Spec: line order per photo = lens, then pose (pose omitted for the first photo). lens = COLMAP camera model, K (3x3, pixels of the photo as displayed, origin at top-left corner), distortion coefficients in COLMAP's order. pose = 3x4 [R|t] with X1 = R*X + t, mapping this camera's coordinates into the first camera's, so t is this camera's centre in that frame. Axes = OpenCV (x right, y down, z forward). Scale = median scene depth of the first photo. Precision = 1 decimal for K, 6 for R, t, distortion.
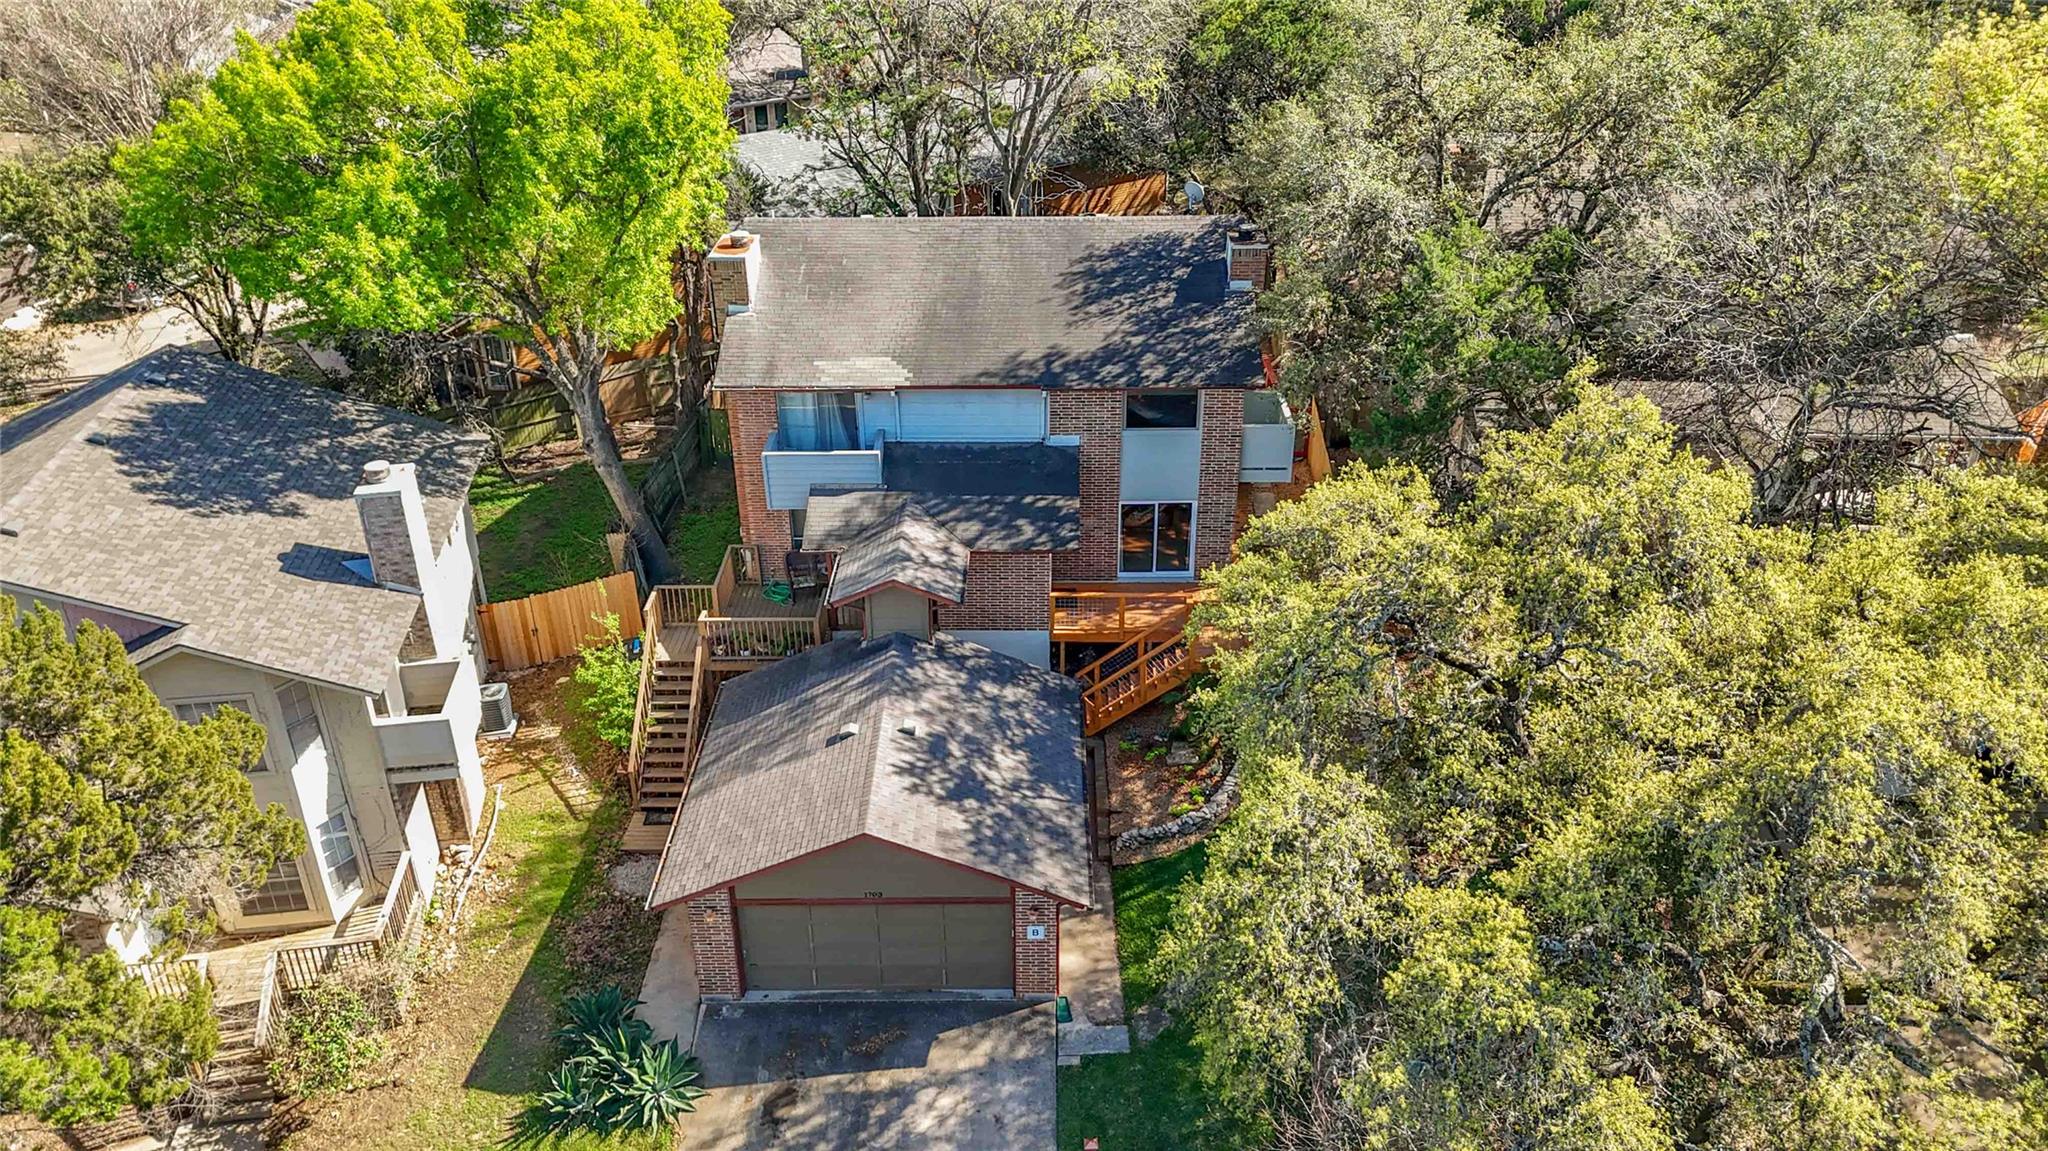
lens RADIAL K [[1647.0, 0, 1024.0], [0, 1647.0, 575.5], [0, 0, 1]] dist [0.044755, 0.001331]
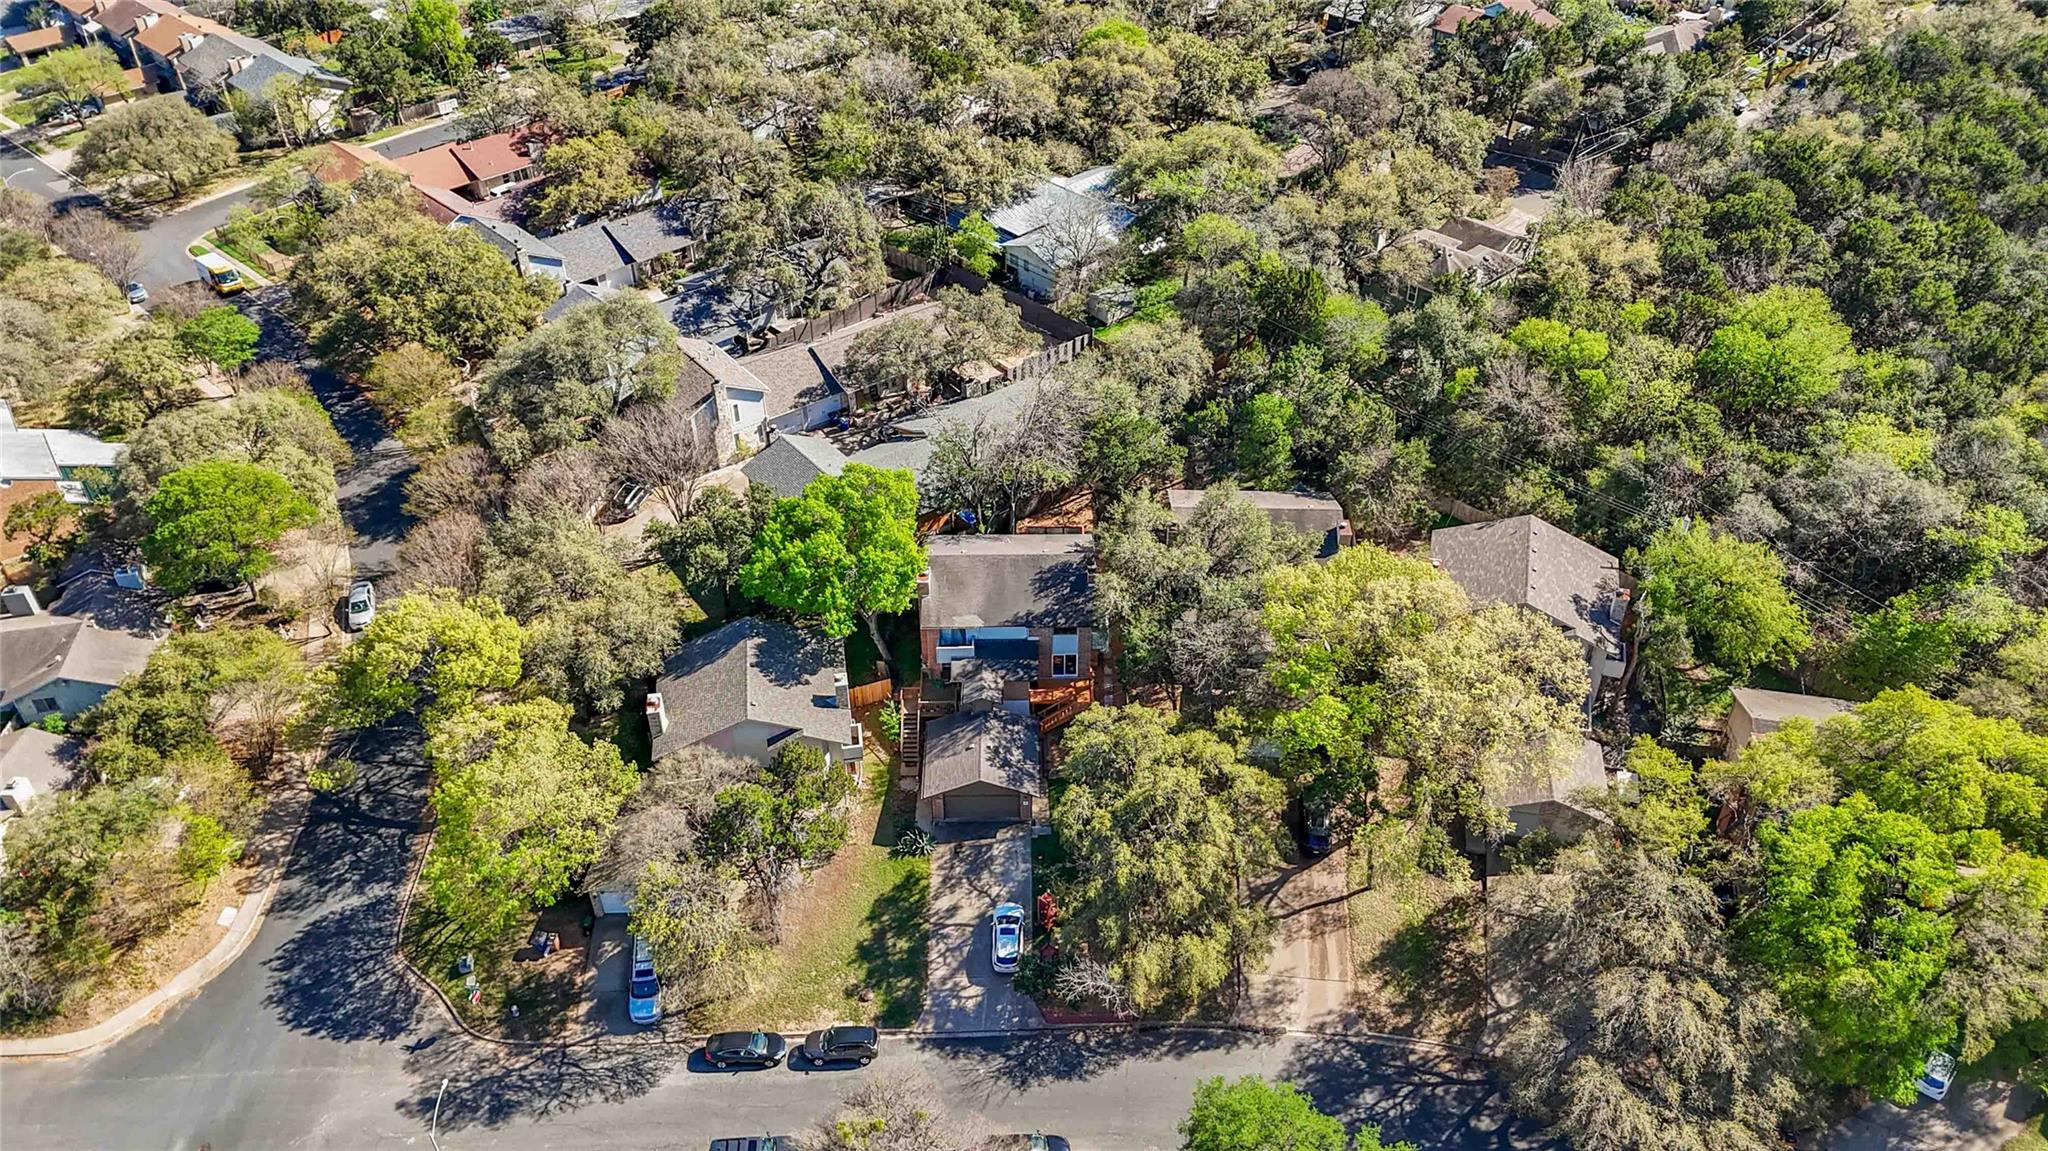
lens RADIAL K [[1647.0, 0, 1024.0], [0, 1647.0, 575.5], [0, 0, 1]] dist [0.044755, 0.001331]
pose [[0.999906, -0.010019, 0.009324, -0.022140], [0.008518, 0.988799, 0.149008, -0.759368], [-0.010713, -0.148915, 0.988792, -2.333533]]
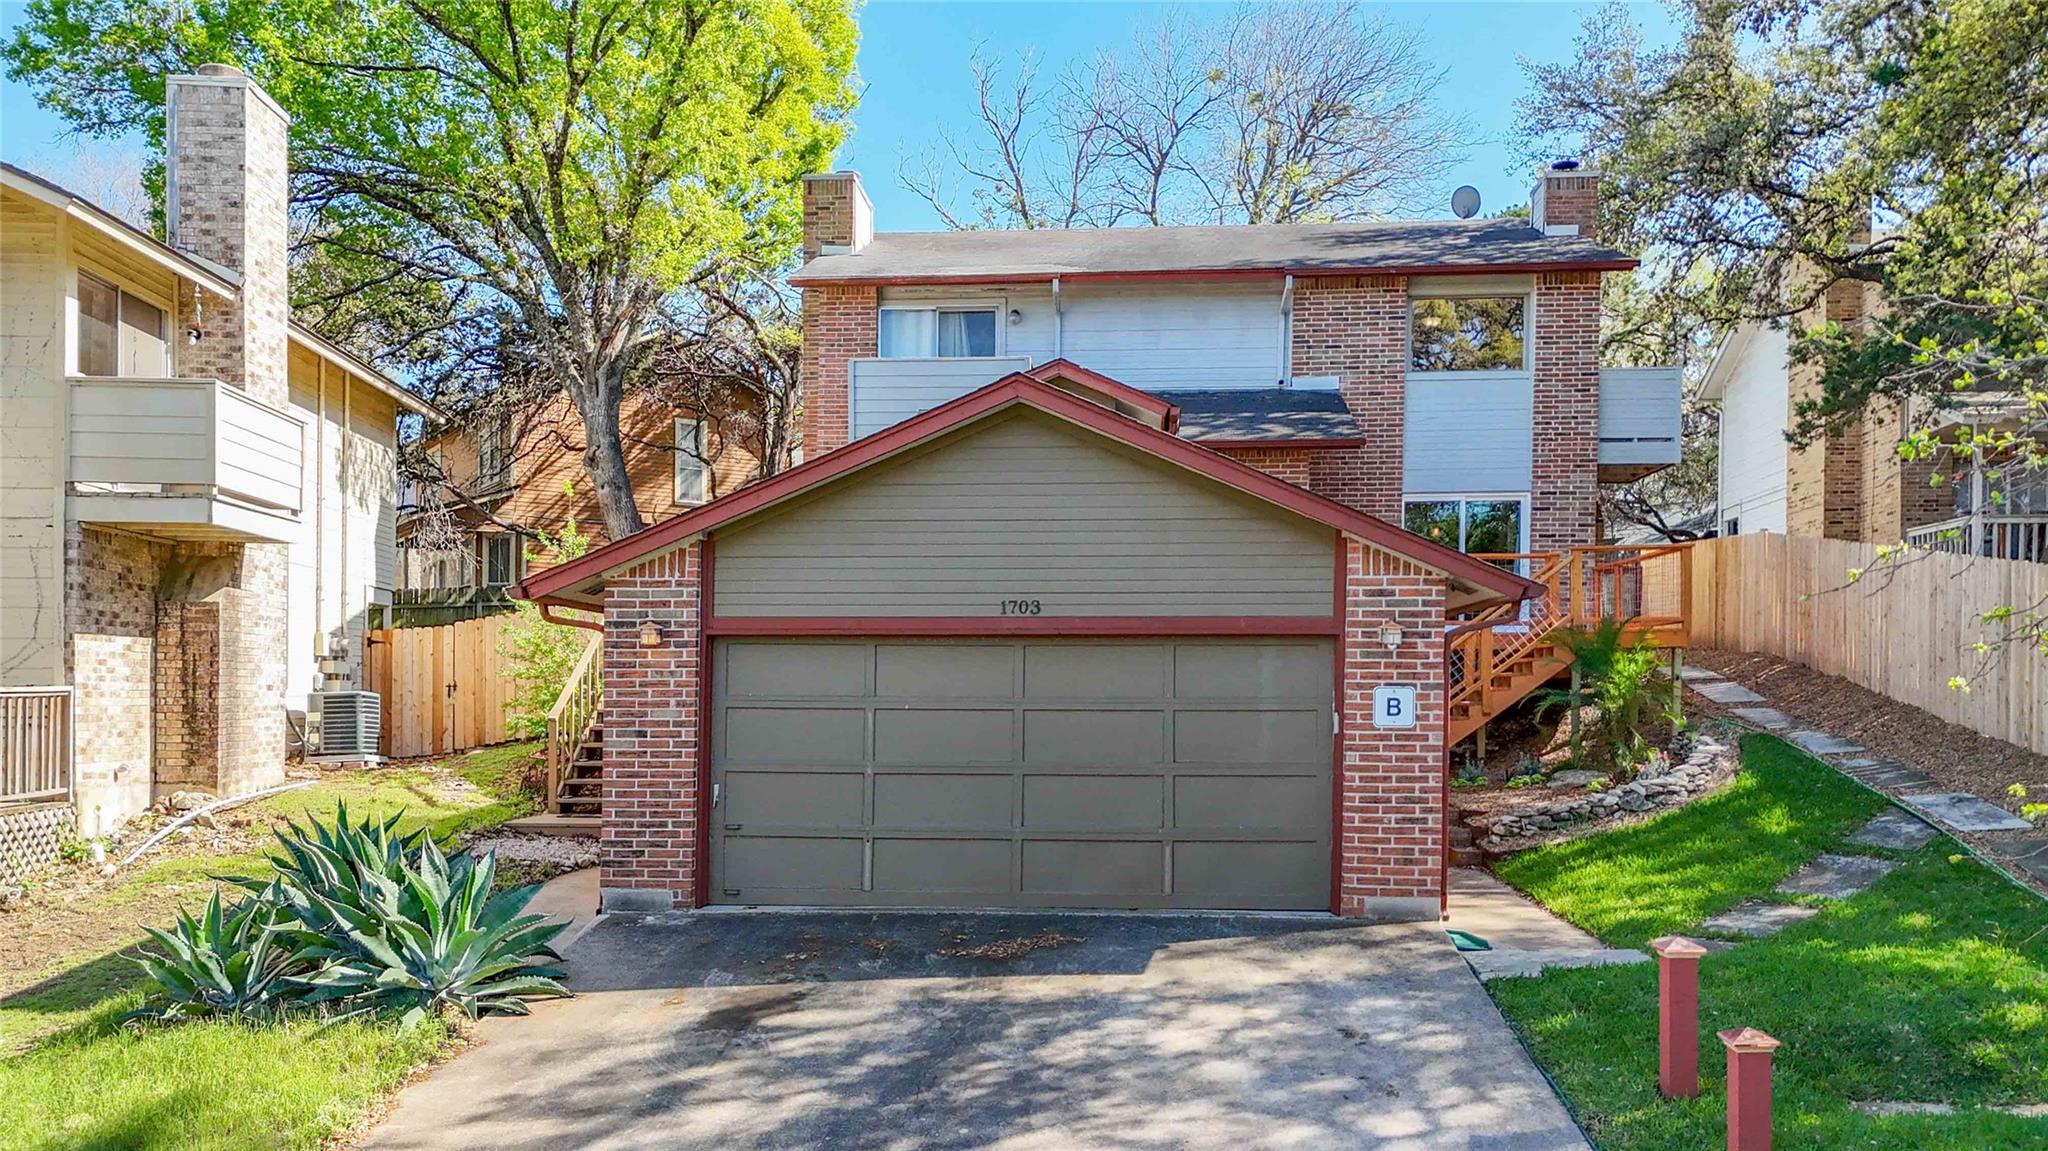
lens RADIAL K [[1647.0, 0, 1024.0], [0, 1647.0, 575.5], [0, 0, 1]] dist [0.044755, 0.001331]
pose [[0.998022, -0.001142, -0.062852, -0.054781], [-0.033028, 0.841191, -0.539728, 0.375700], [0.053487, 0.540736, 0.839490, 0.552167]]
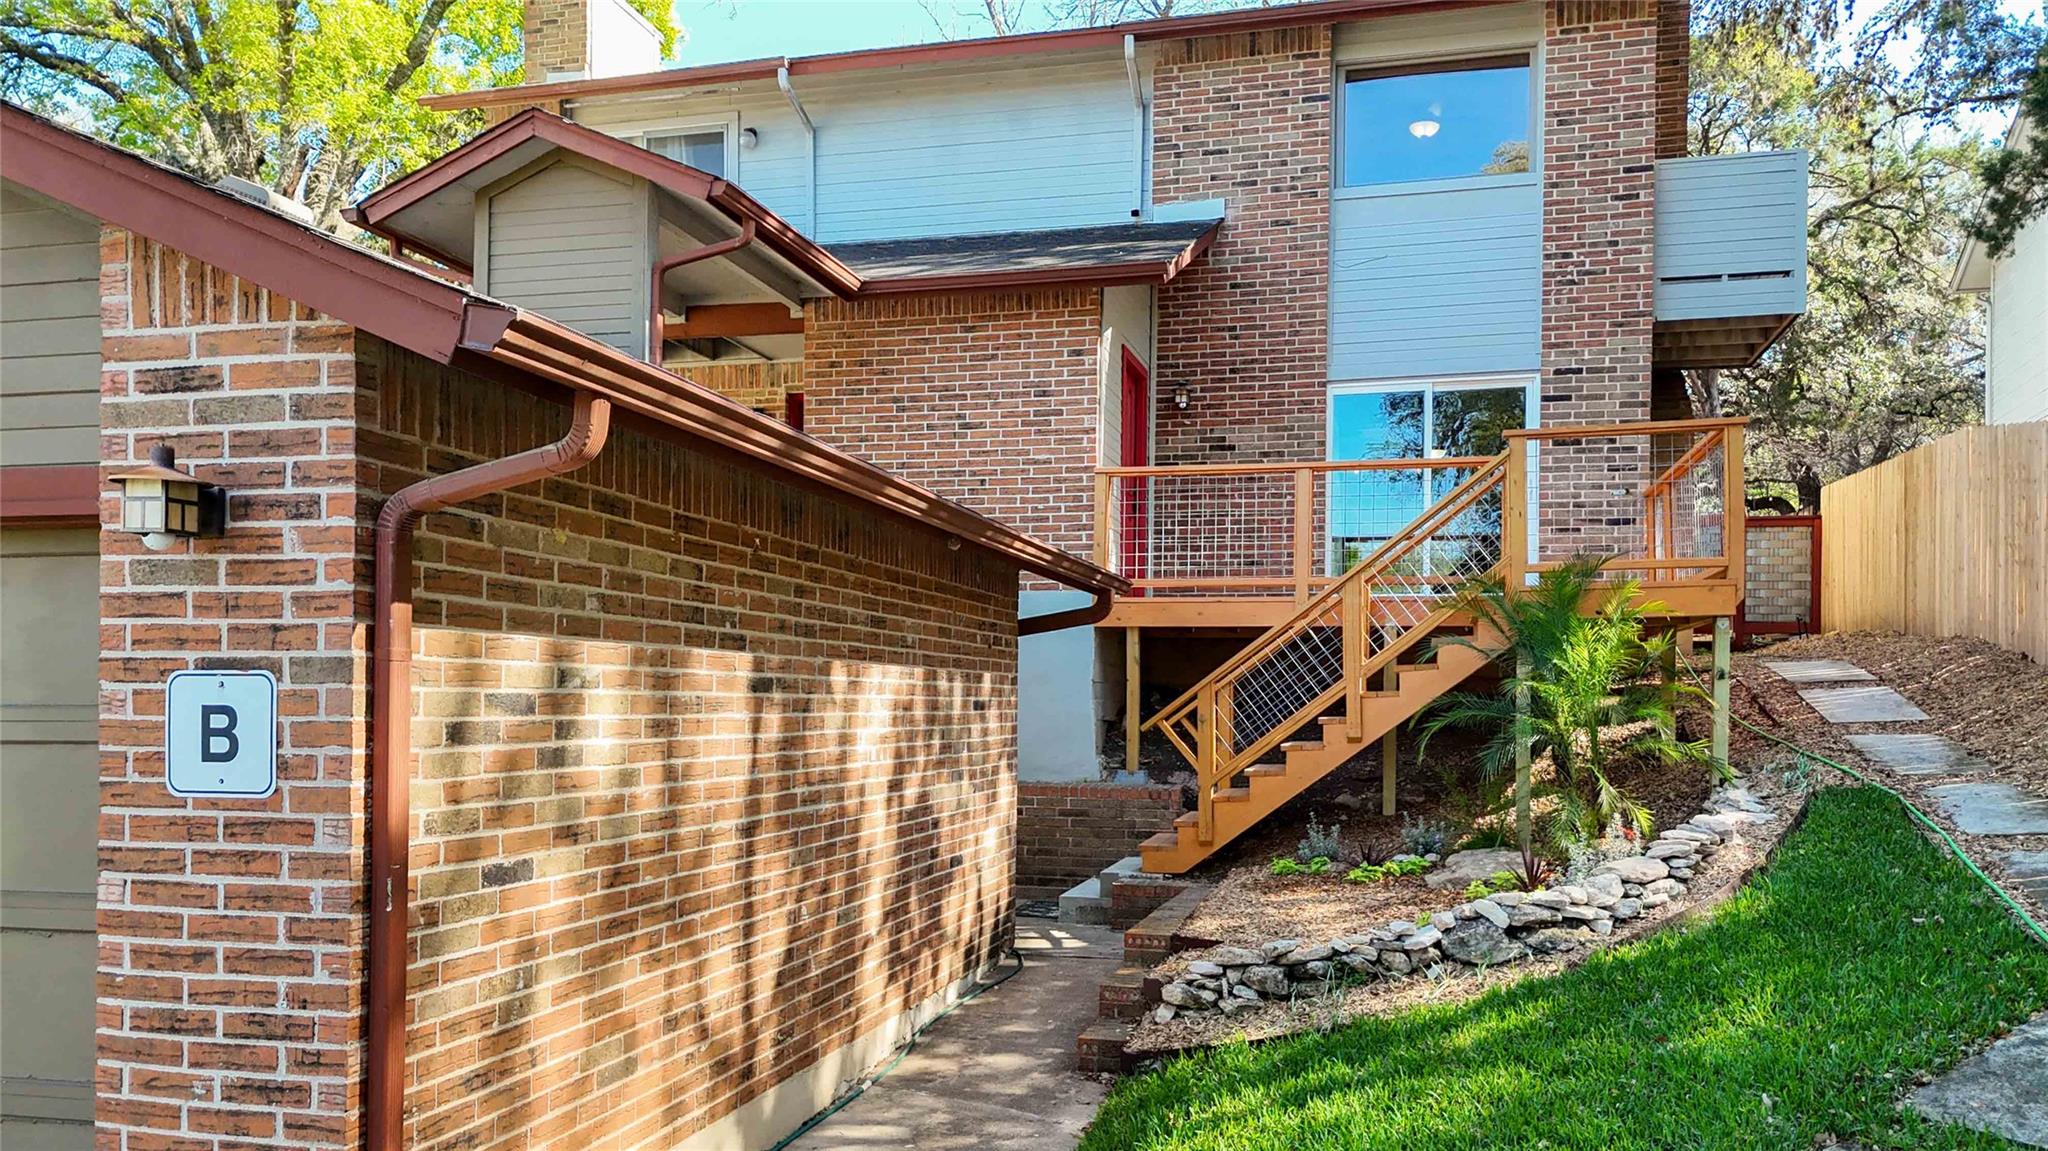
lens RADIAL K [[1647.0, 0, 1024.0], [0, 1647.0, 575.5], [0, 0, 1]] dist [0.044755, 0.001331]
pose [[0.970481, -0.011288, -0.240915, 0.093804], [-0.122447, 0.837529, -0.532496, 0.241525], [0.207784, 0.546277, 0.811423, 0.798550]]
